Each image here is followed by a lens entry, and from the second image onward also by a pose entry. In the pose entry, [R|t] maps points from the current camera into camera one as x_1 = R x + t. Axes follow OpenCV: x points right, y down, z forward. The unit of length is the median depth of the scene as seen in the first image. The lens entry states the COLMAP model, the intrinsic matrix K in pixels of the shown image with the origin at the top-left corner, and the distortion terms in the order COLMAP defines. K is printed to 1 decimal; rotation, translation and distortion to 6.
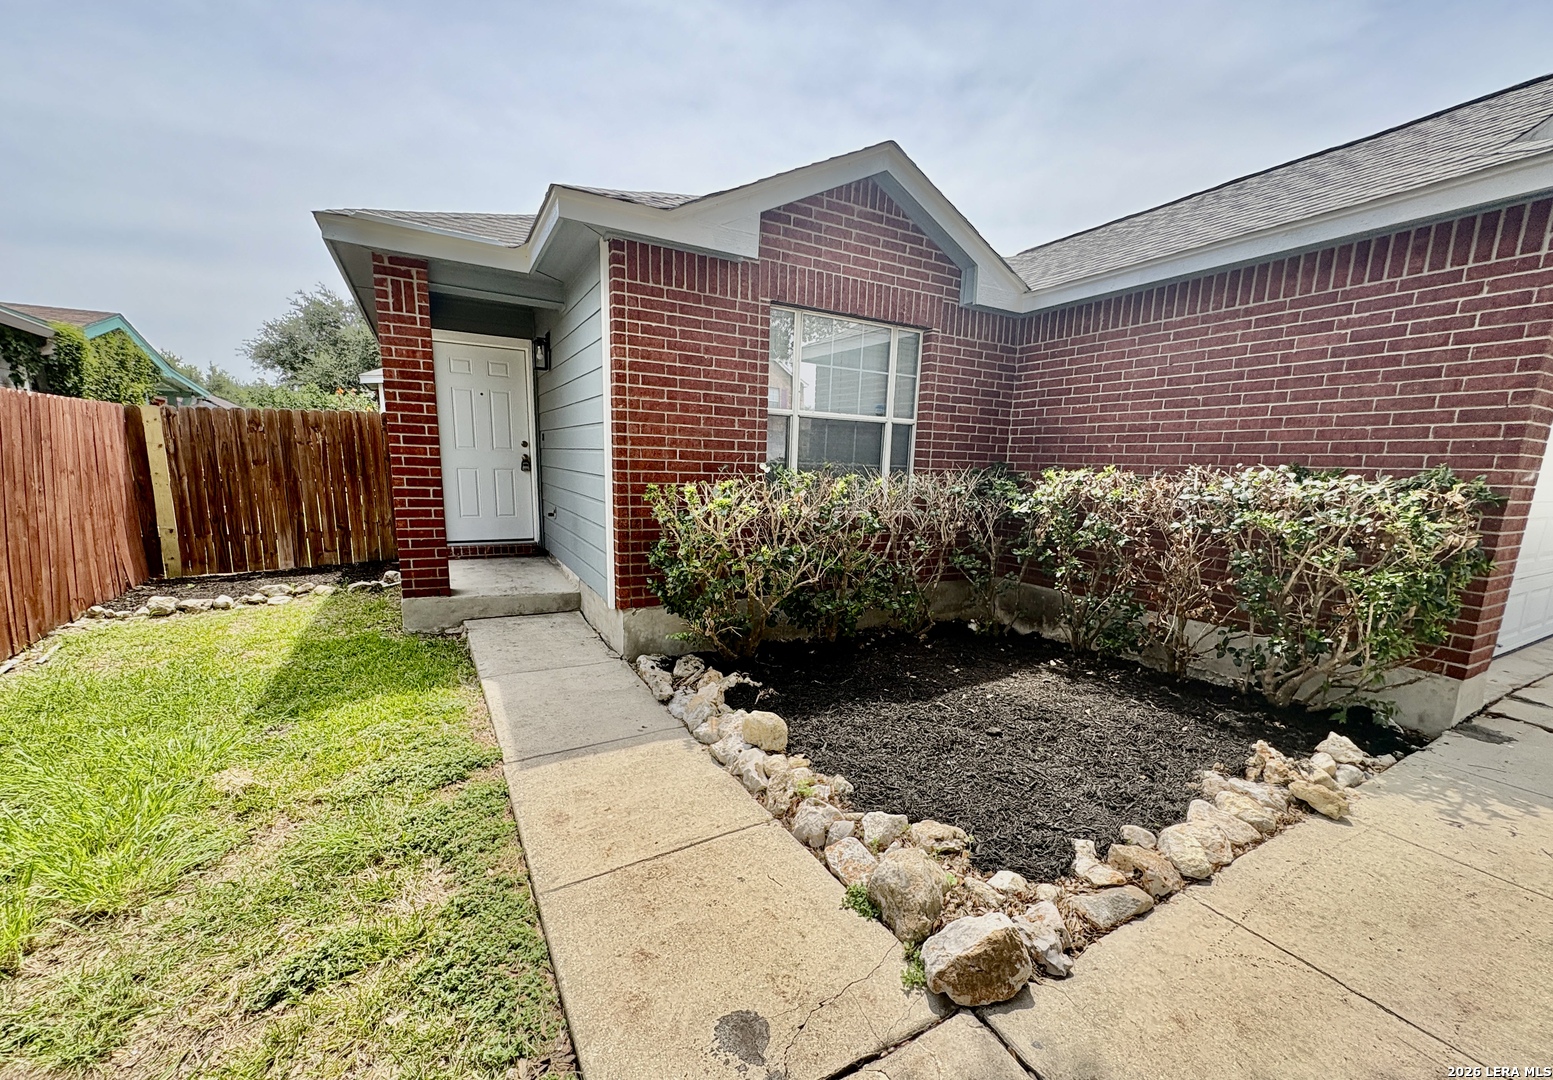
lens RADIAL K [[625.4, 0, 783.7], [0, 625.4, 582.1], [0, 0, 1]] dist [-0.001000, -0.000108]
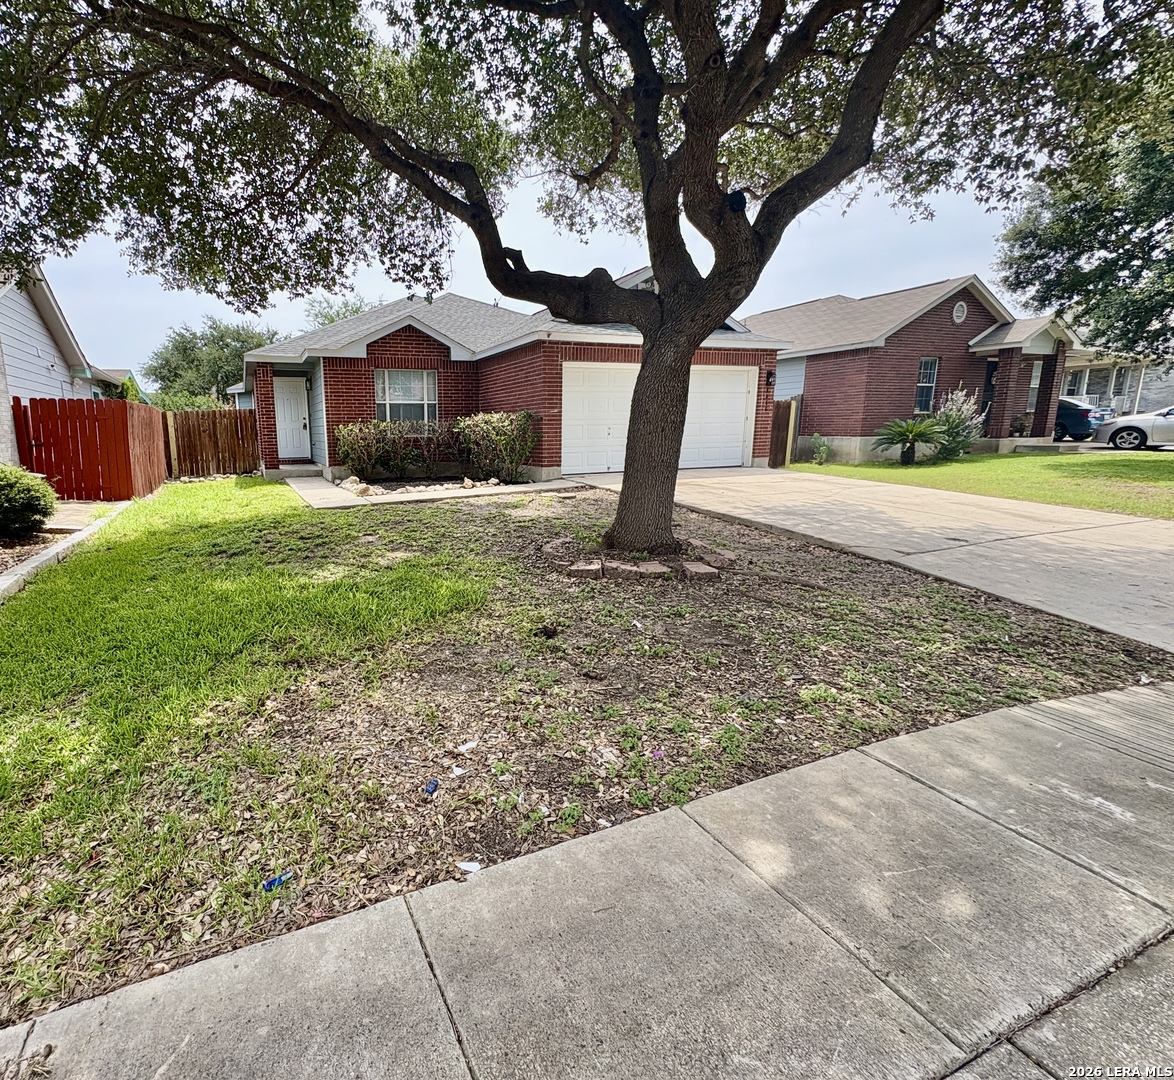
lens RADIAL K [[571.7, 0, 462.9], [0, 571.7, 539.4], [0, 0, 1]] dist [0.001213, -0.000093]
pose [[0.988086, -0.018772, -0.152755, 0.734712], [0.017882, 0.999814, -0.007201, 0.386111], [0.152861, 0.004383, 0.988238, -1.547193]]
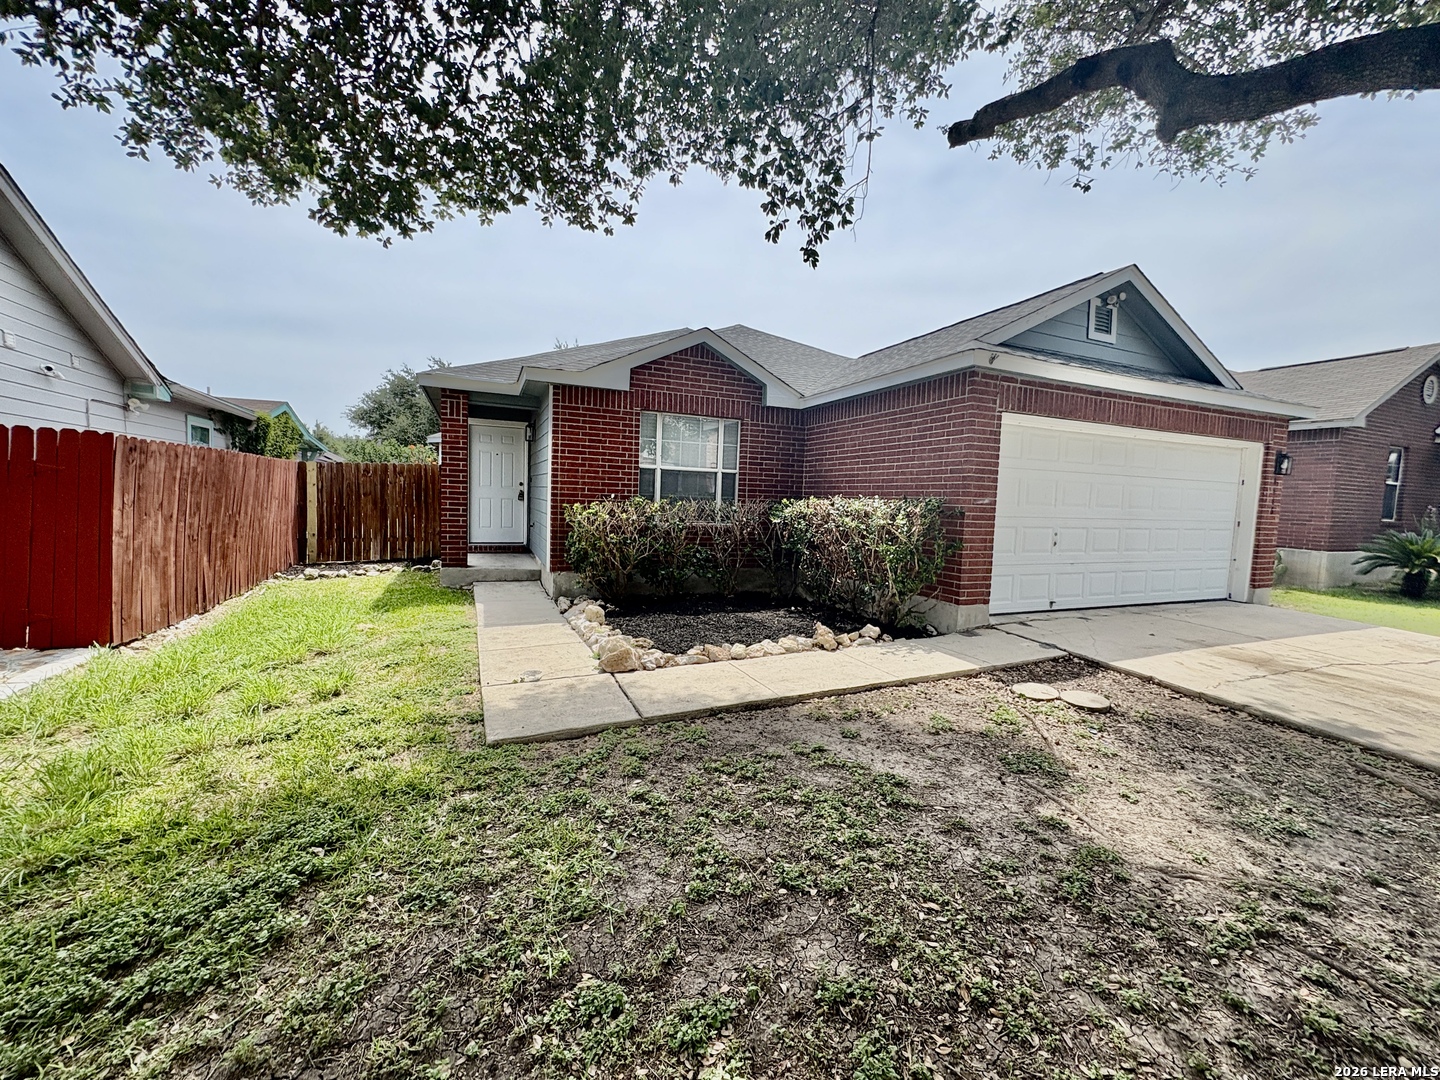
lens RADIAL K [[578.4, 0, 725.8], [0, 578.4, 536.6], [0, 0, 1]] dist [-0.000603, 0.000136]
pose [[0.994868, 0.011223, -0.100561, 0.356624], [-0.023877, 0.991802, -0.125531, 0.120966], [0.098328, 0.127287, 0.986980, -0.551716]]
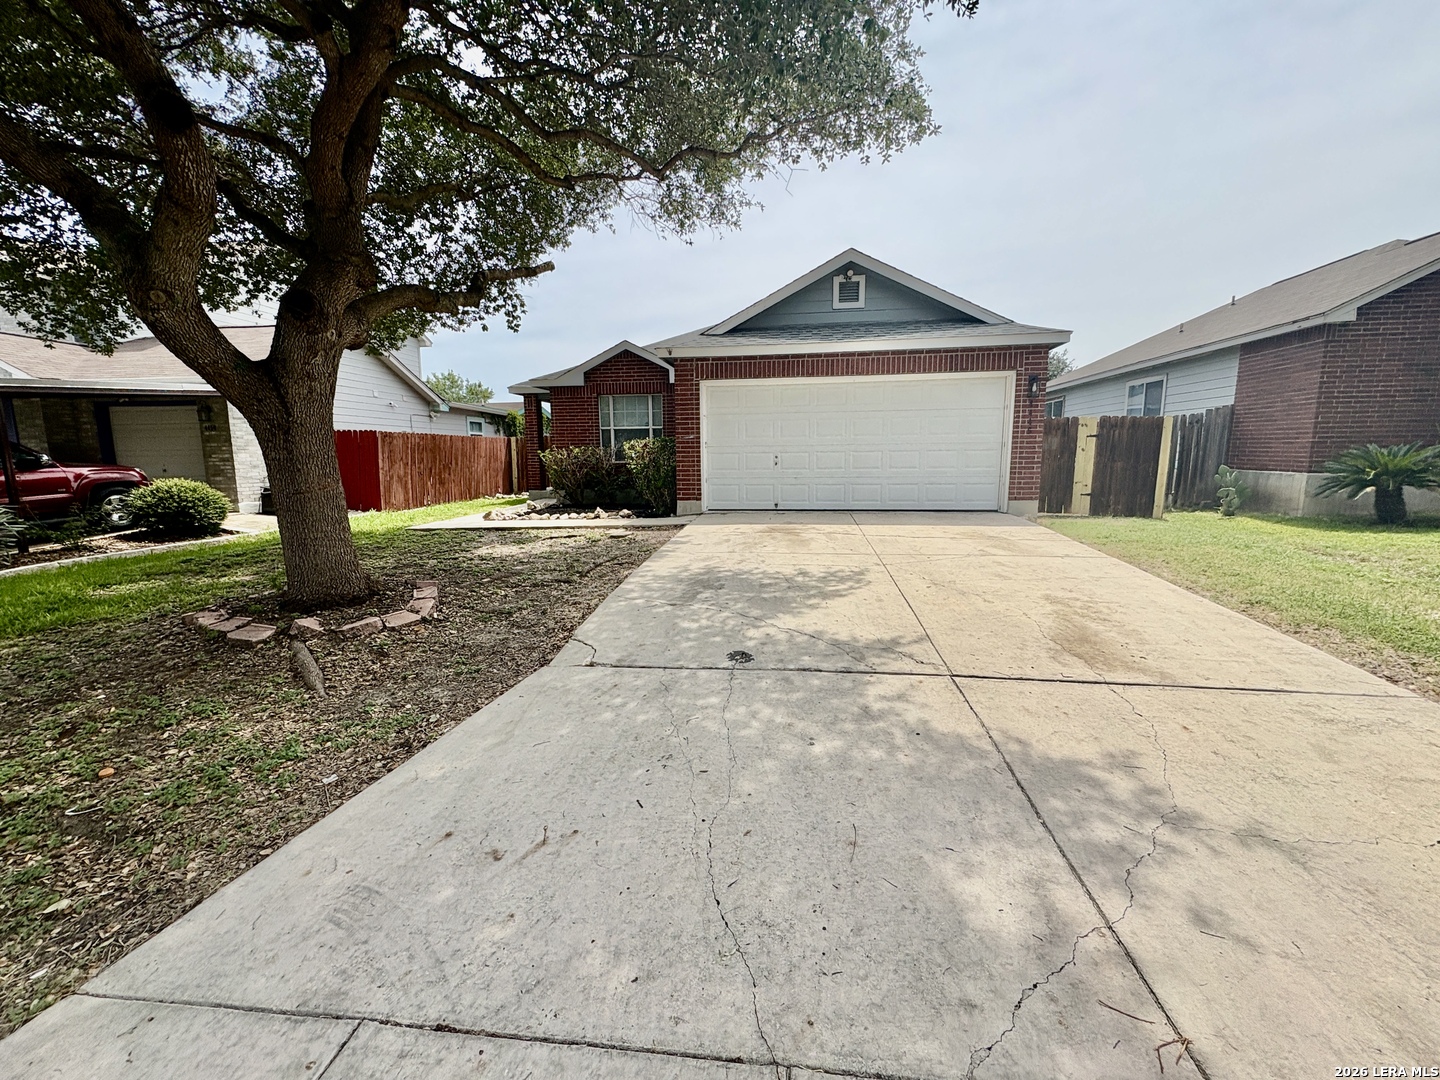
lens RADIAL K [[578.4, 0, 723.4], [0, 578.4, 538.3], [0, 0, 1]] dist [-0.000603, 0.000136]
pose [[0.796337, 0.048998, -0.602865, 2.012418], [-0.082779, 0.996164, -0.028381, 0.271699], [0.599162, 0.072505, 0.797338, -0.799156]]
